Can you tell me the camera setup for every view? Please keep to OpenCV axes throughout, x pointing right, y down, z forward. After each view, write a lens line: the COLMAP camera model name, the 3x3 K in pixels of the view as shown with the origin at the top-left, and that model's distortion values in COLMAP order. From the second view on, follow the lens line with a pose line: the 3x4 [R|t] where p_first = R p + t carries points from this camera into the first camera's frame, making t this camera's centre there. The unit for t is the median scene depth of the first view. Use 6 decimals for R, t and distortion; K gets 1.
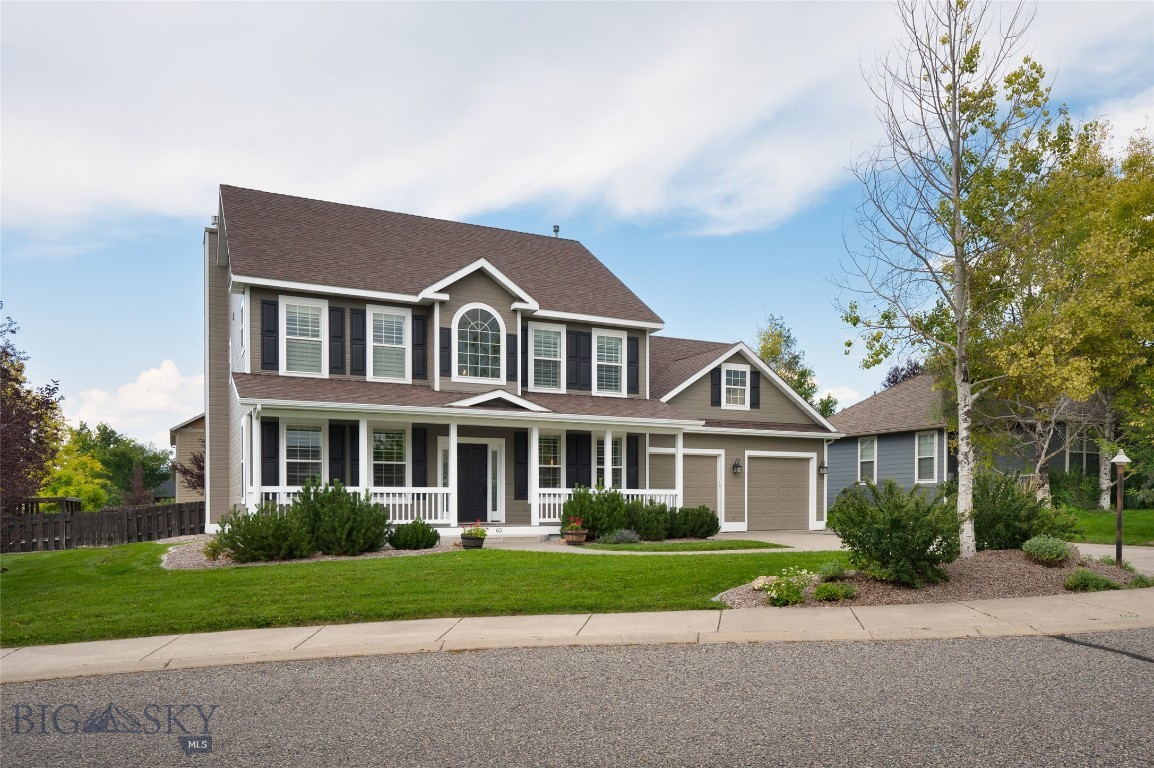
lens RADIAL K [[760.3, 0, 576.8], [0, 760.3, 513.3], [0, 0, 1]] dist [-0.006014, 0.000141]
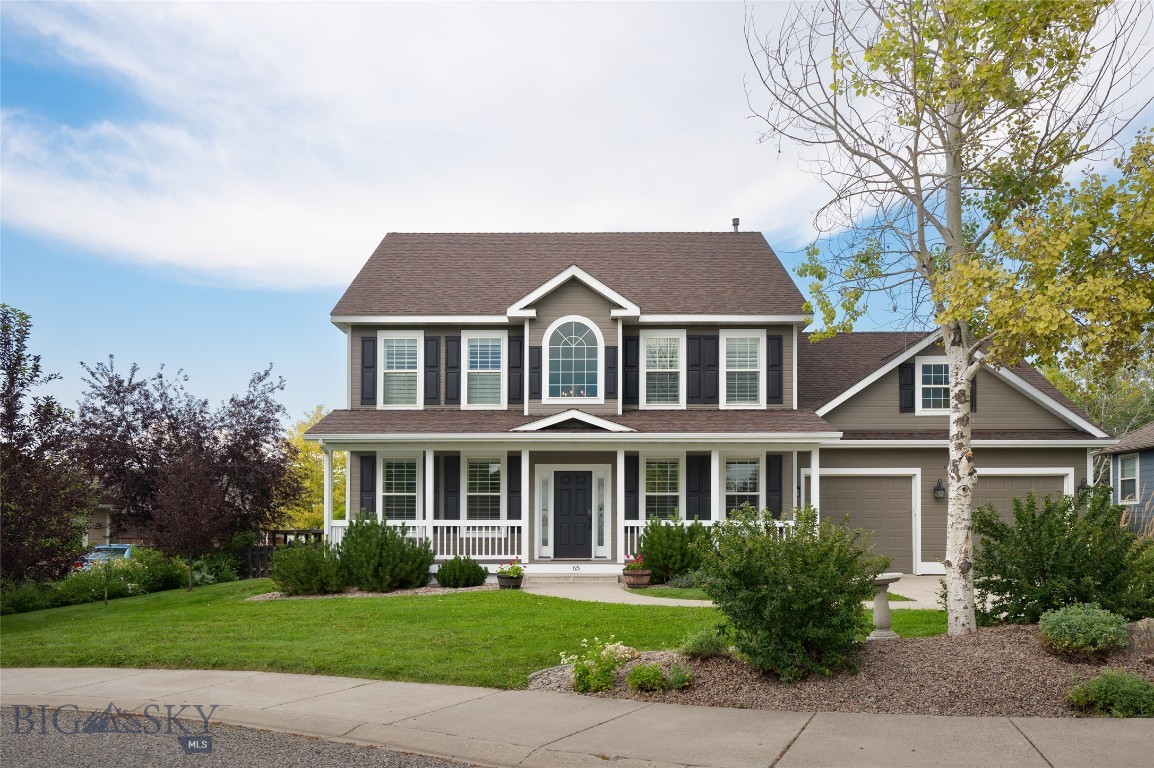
lens RADIAL K [[783.6, 0, 574.1], [0, 783.6, 525.2], [0, 0, 1]] dist [-0.003172, -0.001090]
pose [[0.904595, -0.003107, -0.426262, 0.269226], [-0.006986, 0.999731, -0.022111, -0.006865], [0.426216, 0.022979, 0.904330, 0.164139]]
